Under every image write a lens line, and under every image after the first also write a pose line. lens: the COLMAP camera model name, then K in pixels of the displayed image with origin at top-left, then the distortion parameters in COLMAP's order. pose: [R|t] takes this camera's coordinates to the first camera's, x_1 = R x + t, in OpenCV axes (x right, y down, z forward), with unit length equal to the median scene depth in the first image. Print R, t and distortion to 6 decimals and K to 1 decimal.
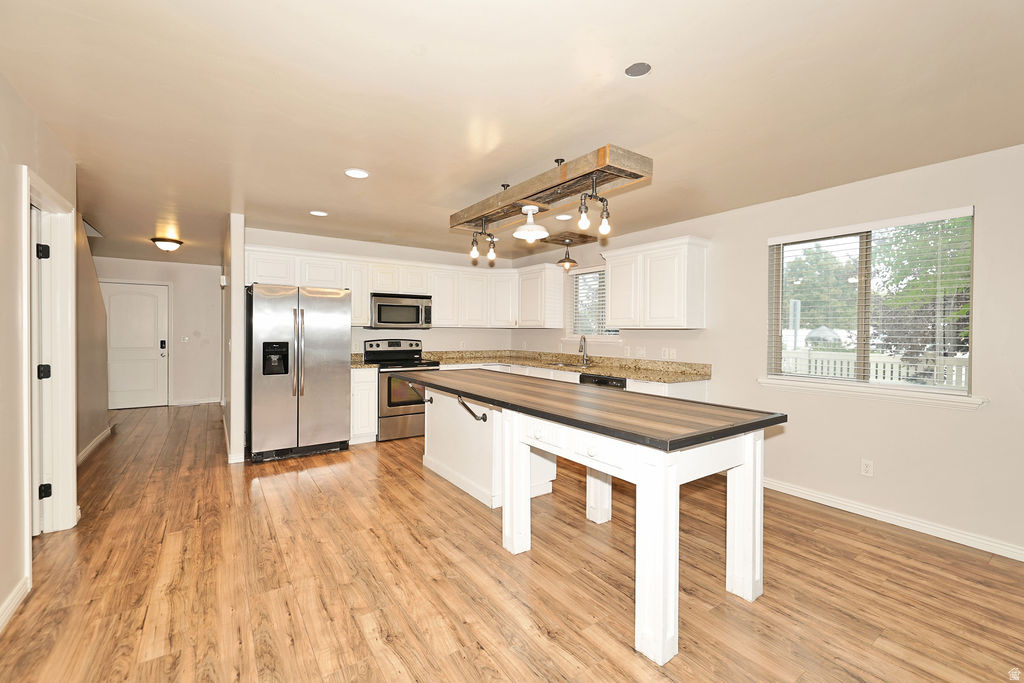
lens RADIAL K [[432.7, 0, 509.0], [0, 432.7, 335.0], [0, 0, 1]] dist [-0.002707, 0.000031]
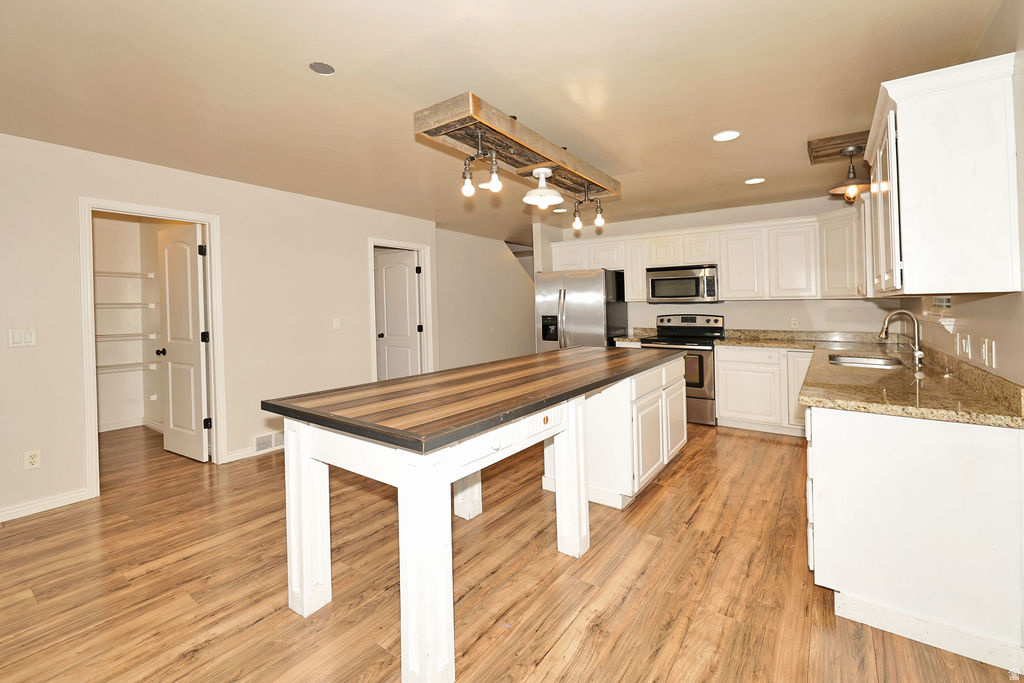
lens RADIAL K [[432.7, 0, 524.7], [0, 432.7, 309.3], [0, 0, 1]] dist [-0.002707, 0.000031]
pose [[0.348710, -0.002173, -0.937228, 0.496901], [0.003943, 0.999992, -0.000852, -0.001467], [0.937222, -0.003399, 0.348716, 0.360372]]
